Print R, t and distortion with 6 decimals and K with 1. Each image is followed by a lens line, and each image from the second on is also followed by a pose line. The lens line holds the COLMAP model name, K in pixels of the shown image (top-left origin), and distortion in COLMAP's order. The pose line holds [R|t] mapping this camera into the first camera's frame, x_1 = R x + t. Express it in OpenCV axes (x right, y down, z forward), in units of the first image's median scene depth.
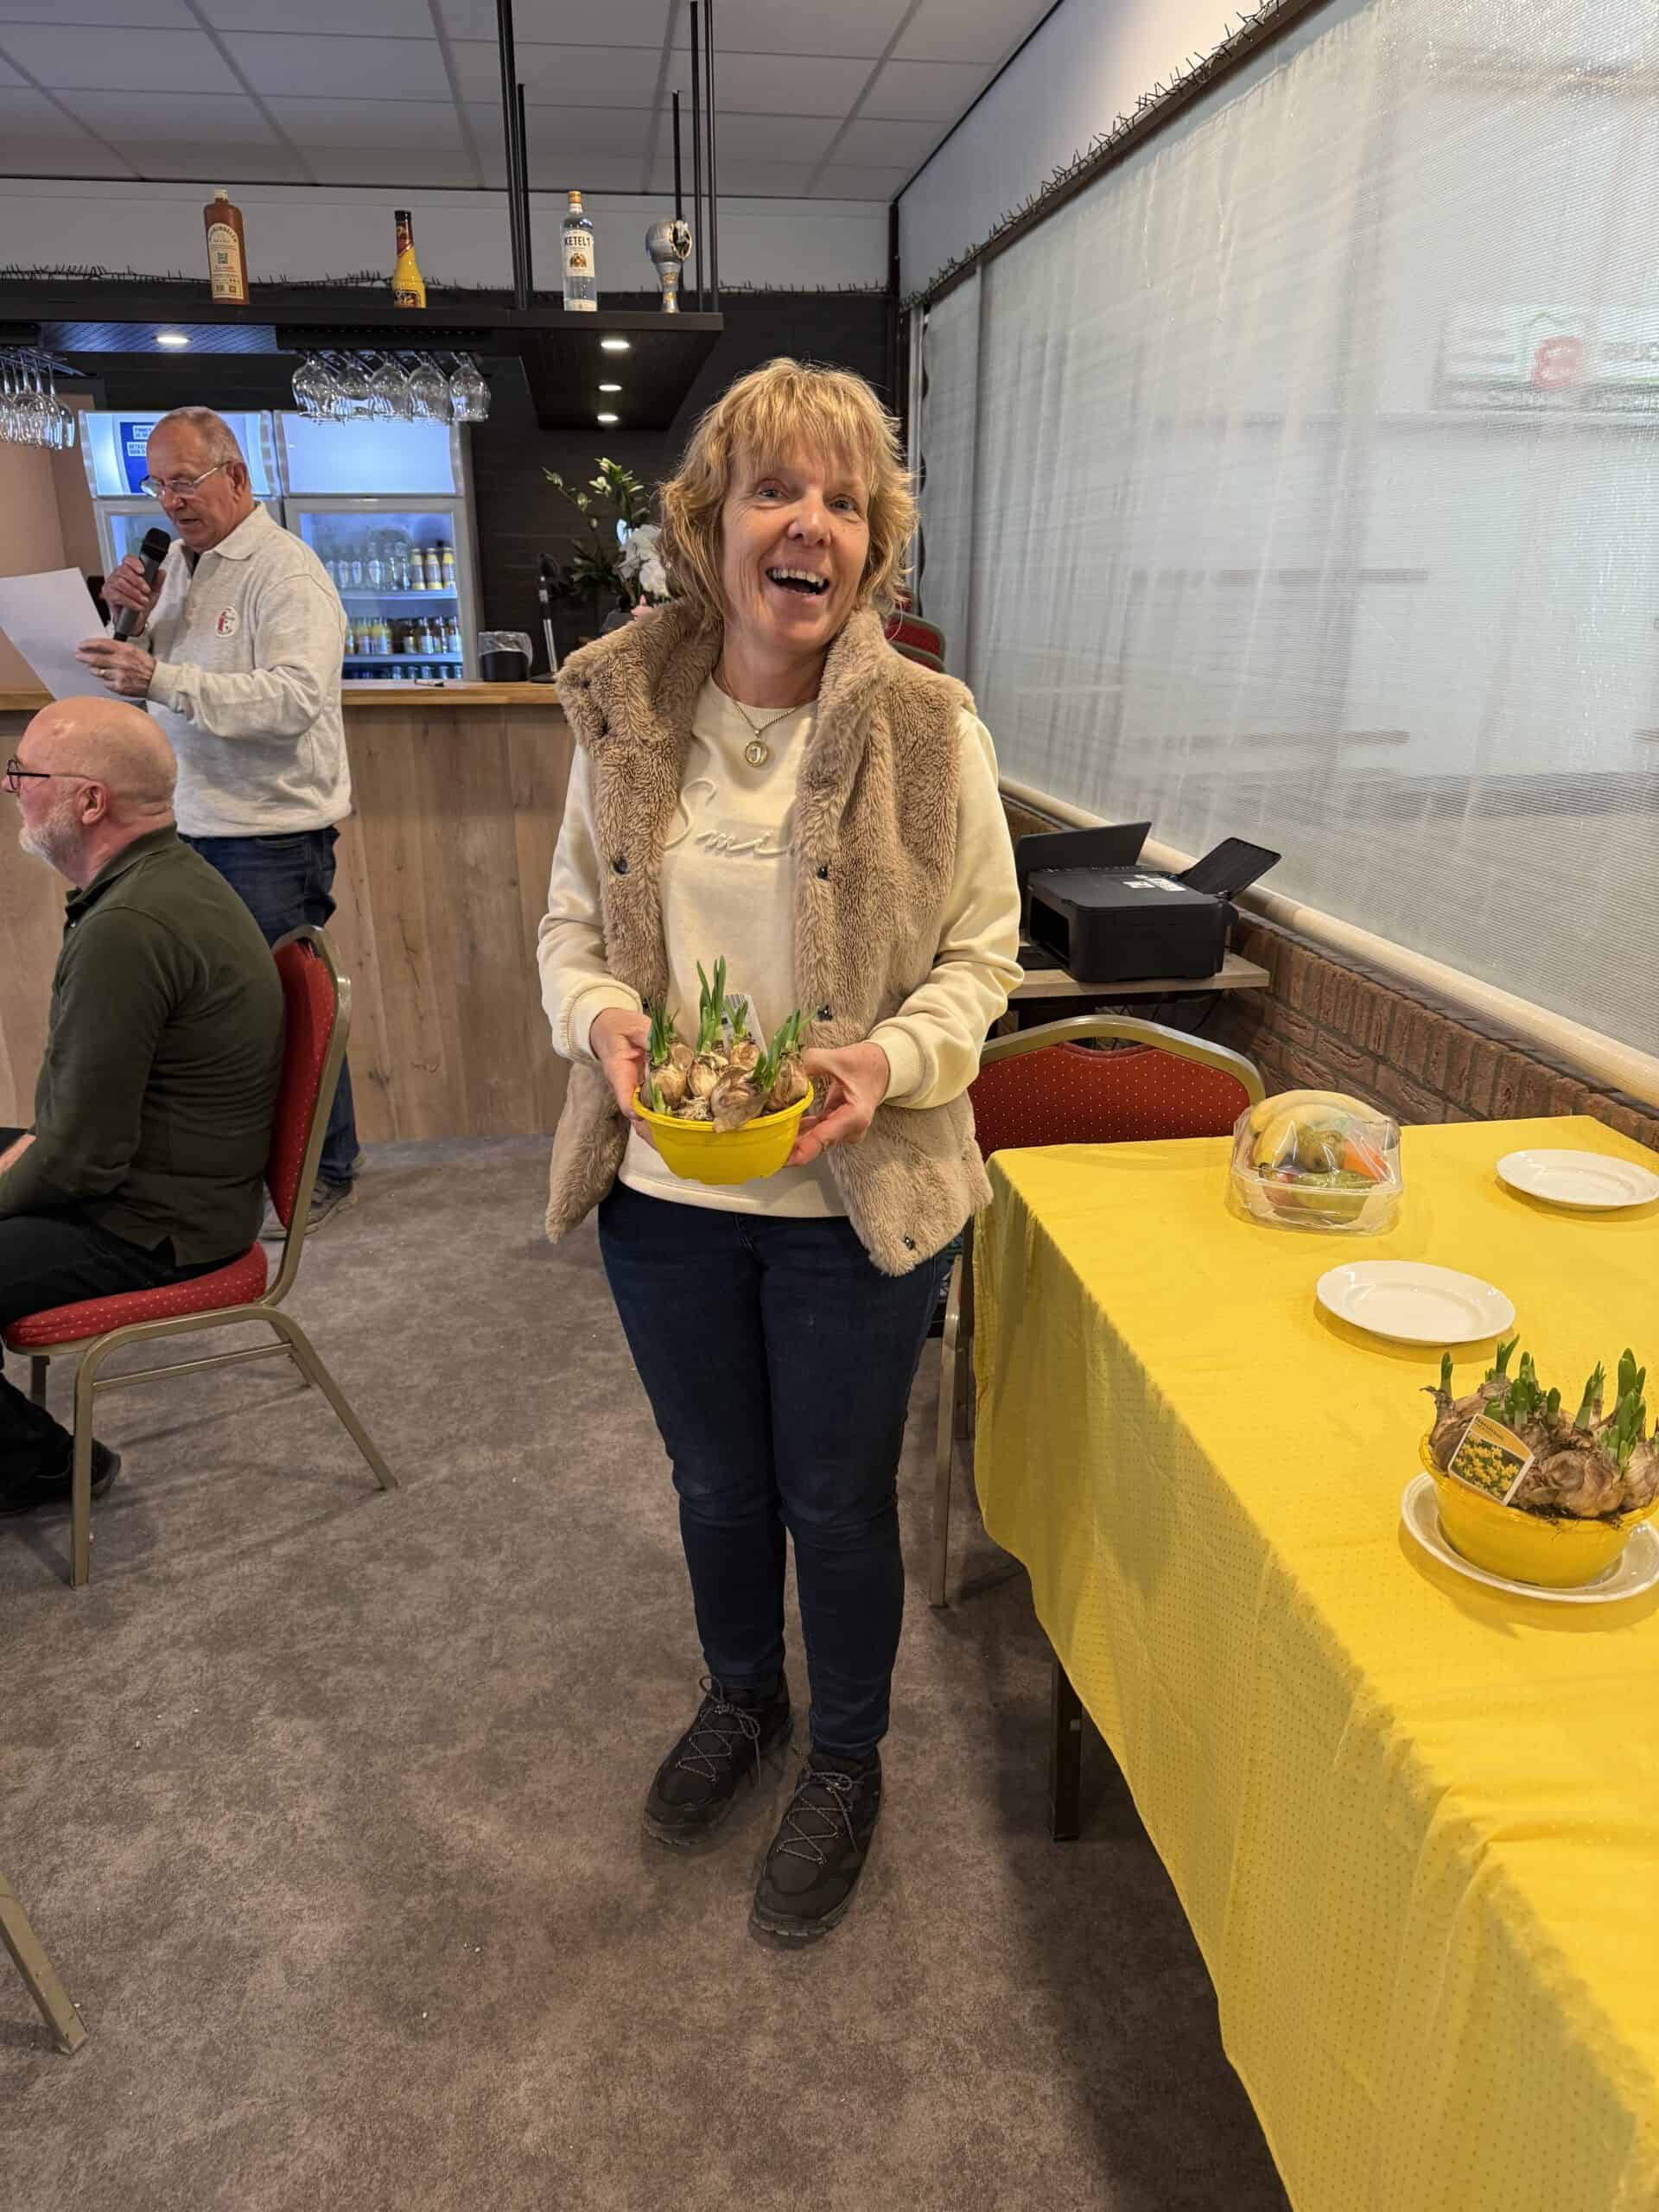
lens RADIAL K [[1564.8, 0, 833.2], [0, 1564.8, 1112.9], [0, 0, 1]] dist [0.002160, -0.005247]
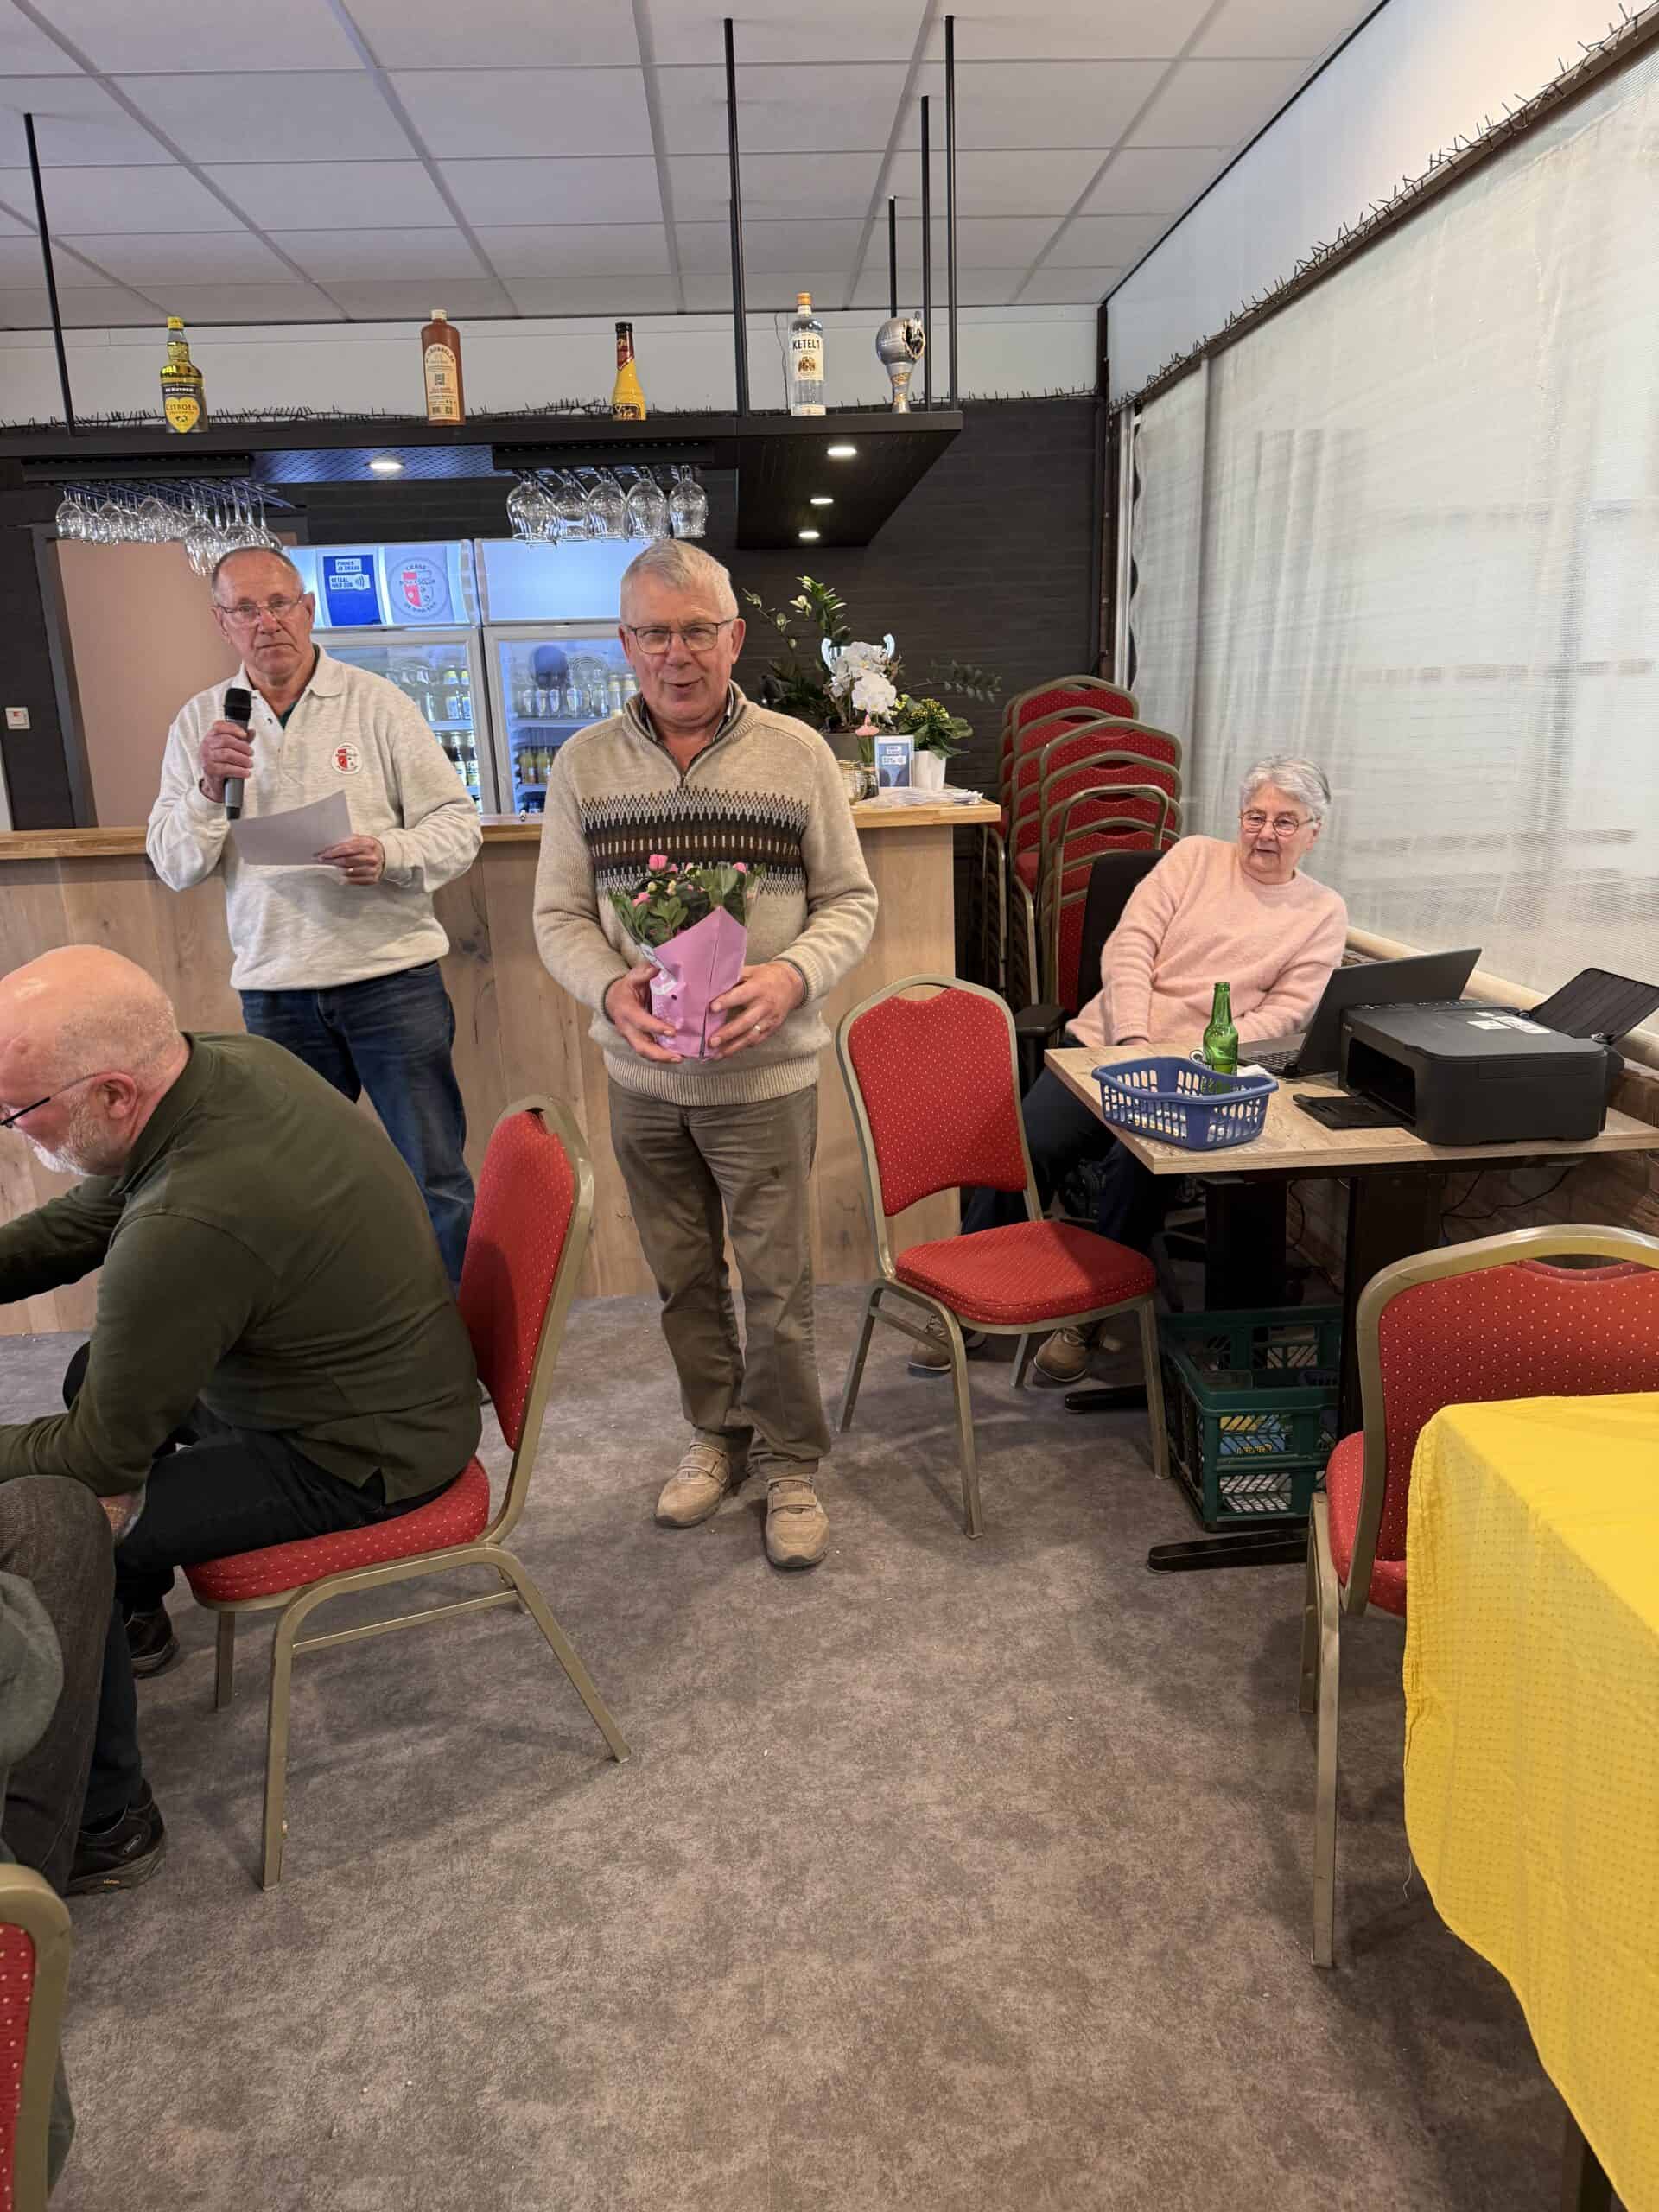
lens RADIAL K [[1564.0, 0, 837.1], [0, 1564.0, 1102.4], [0, 0, 1]] dist [0.004370, -0.010160]
pose [[0.995660, -0.007353, -0.092778, -0.093665], [0.000580, 0.997345, -0.072821, -0.054453], [0.093067, 0.072451, 0.993020, 0.157859]]
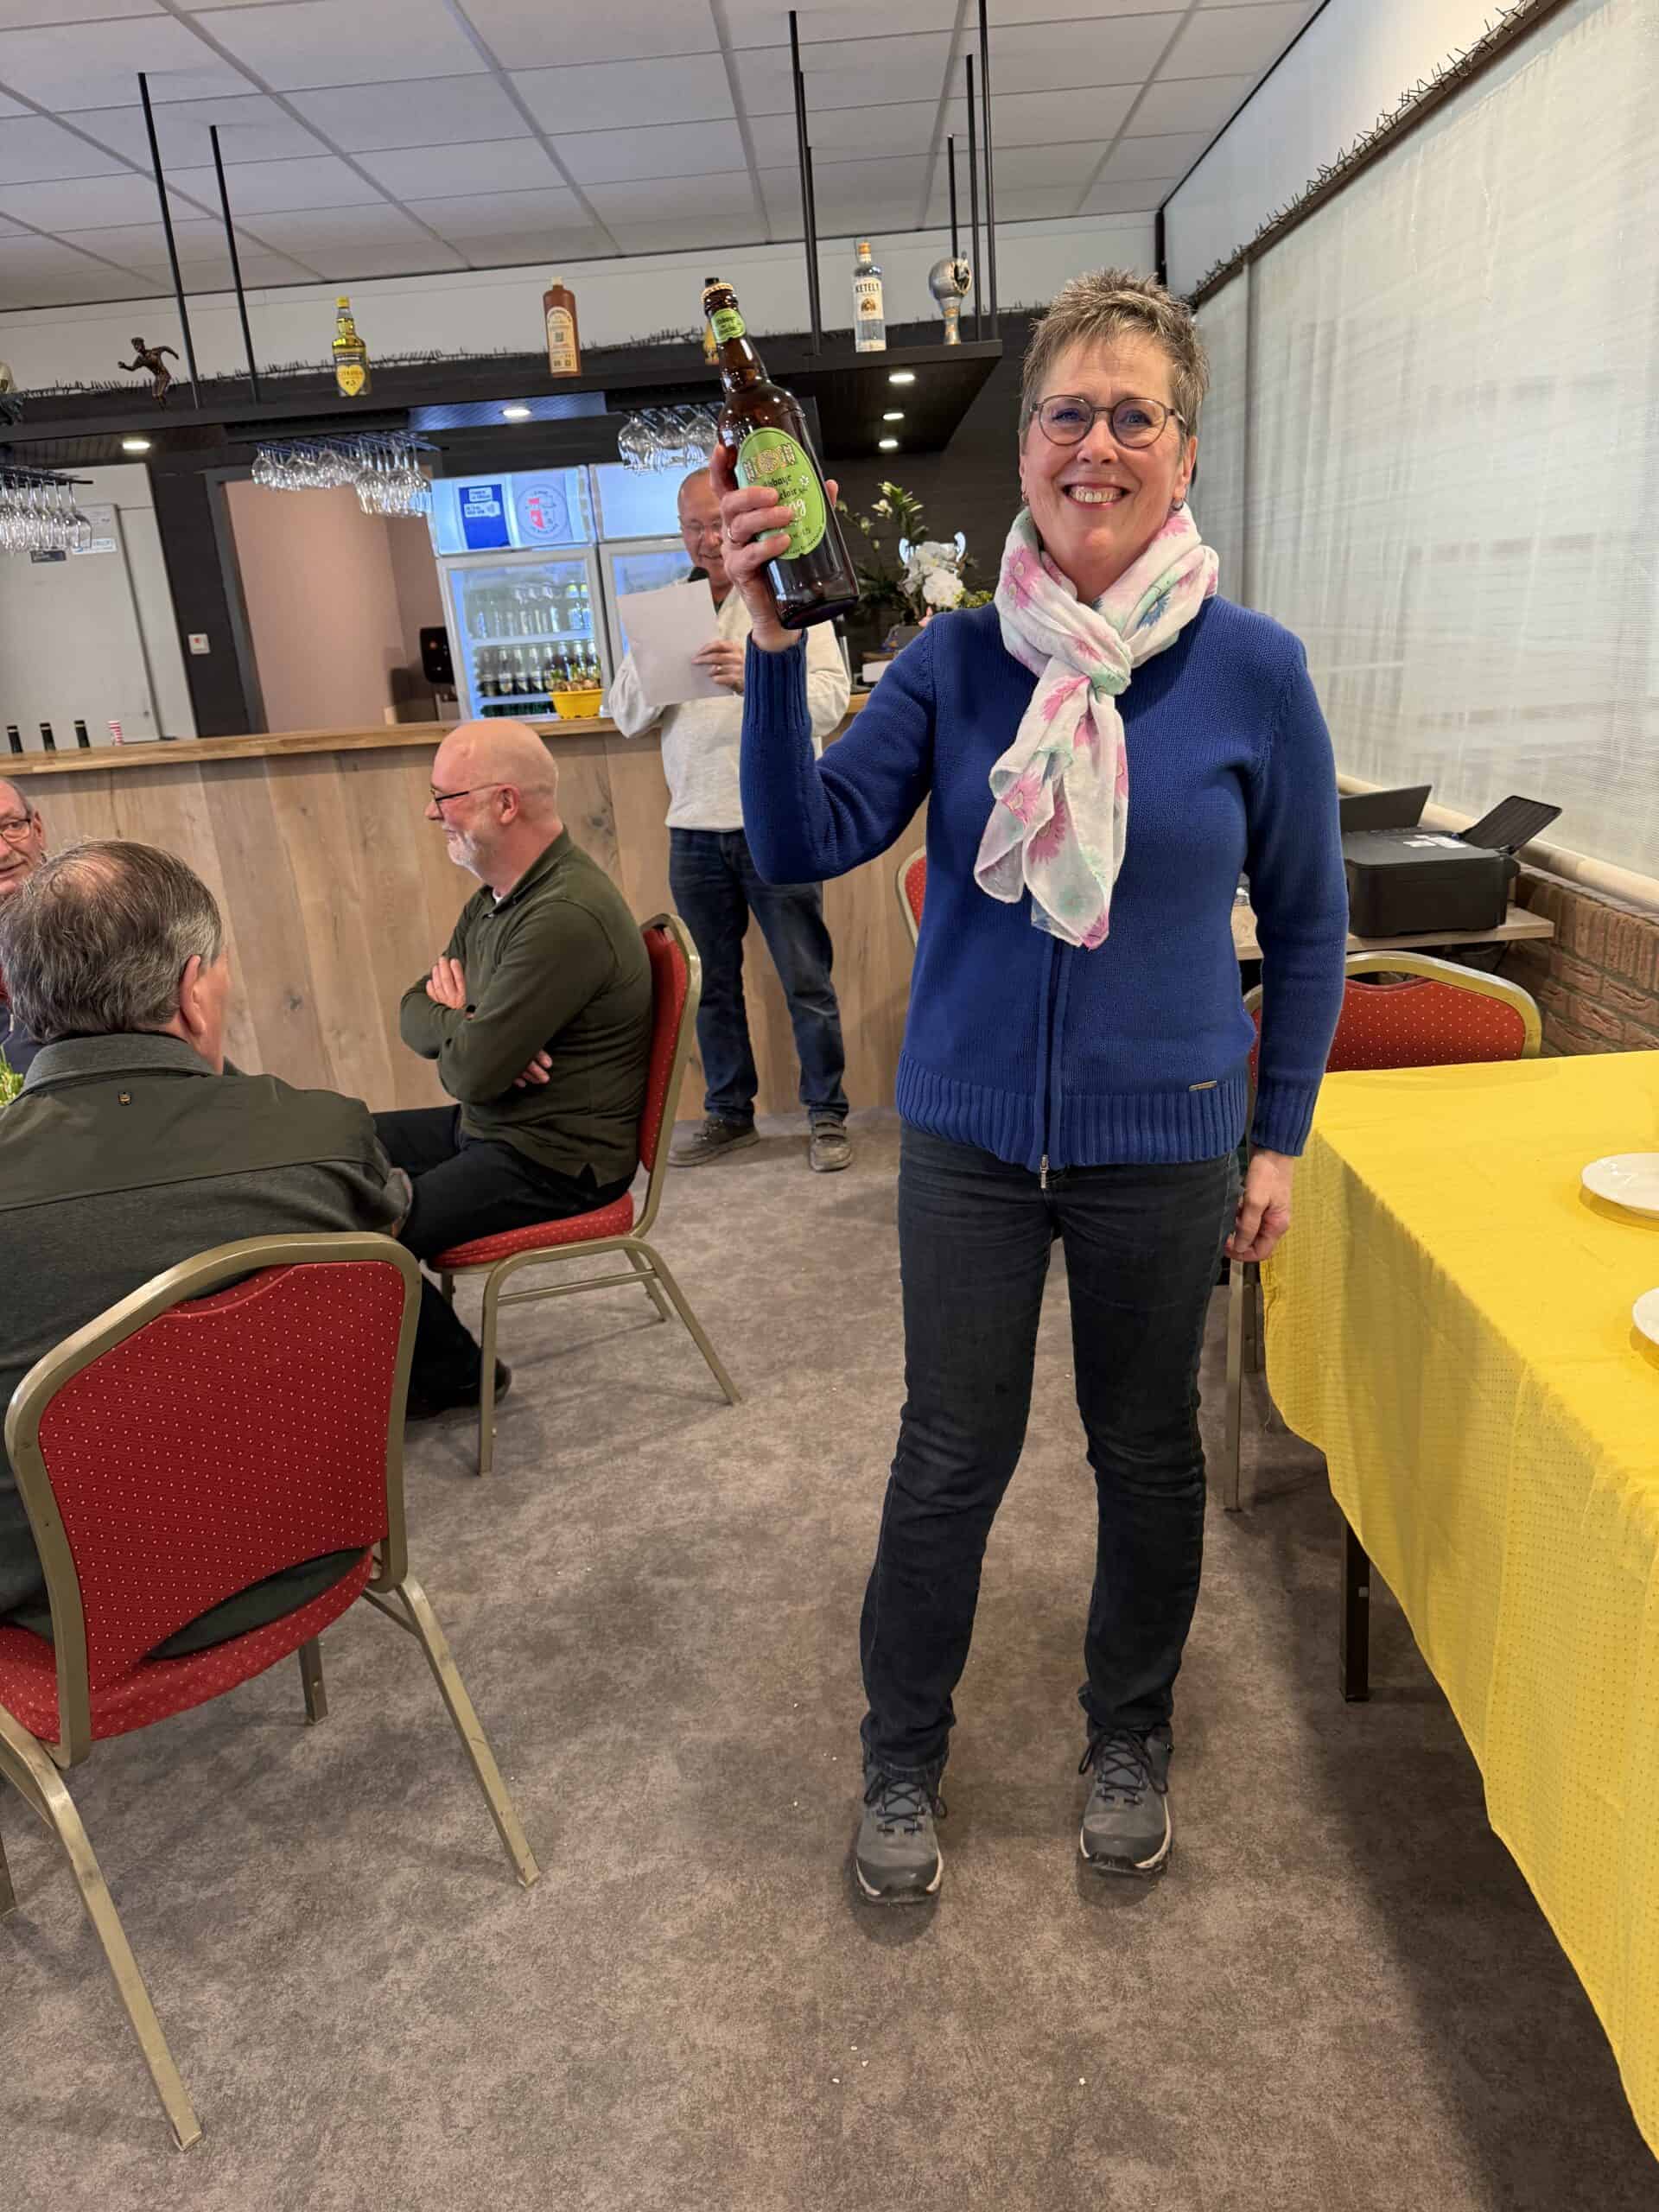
lens RADIAL K [[1564.0, 0, 832.0], [0, 1564.0, 1106.1], [0, 0, 1]] dist [0.003268, -0.009362]
pose [[0.984599, -0.017755, -0.173924, -0.012042], [0.015899, 0.999801, -0.012060, 0.041665], [0.174104, 0.009109, 0.984685, -0.114713]]
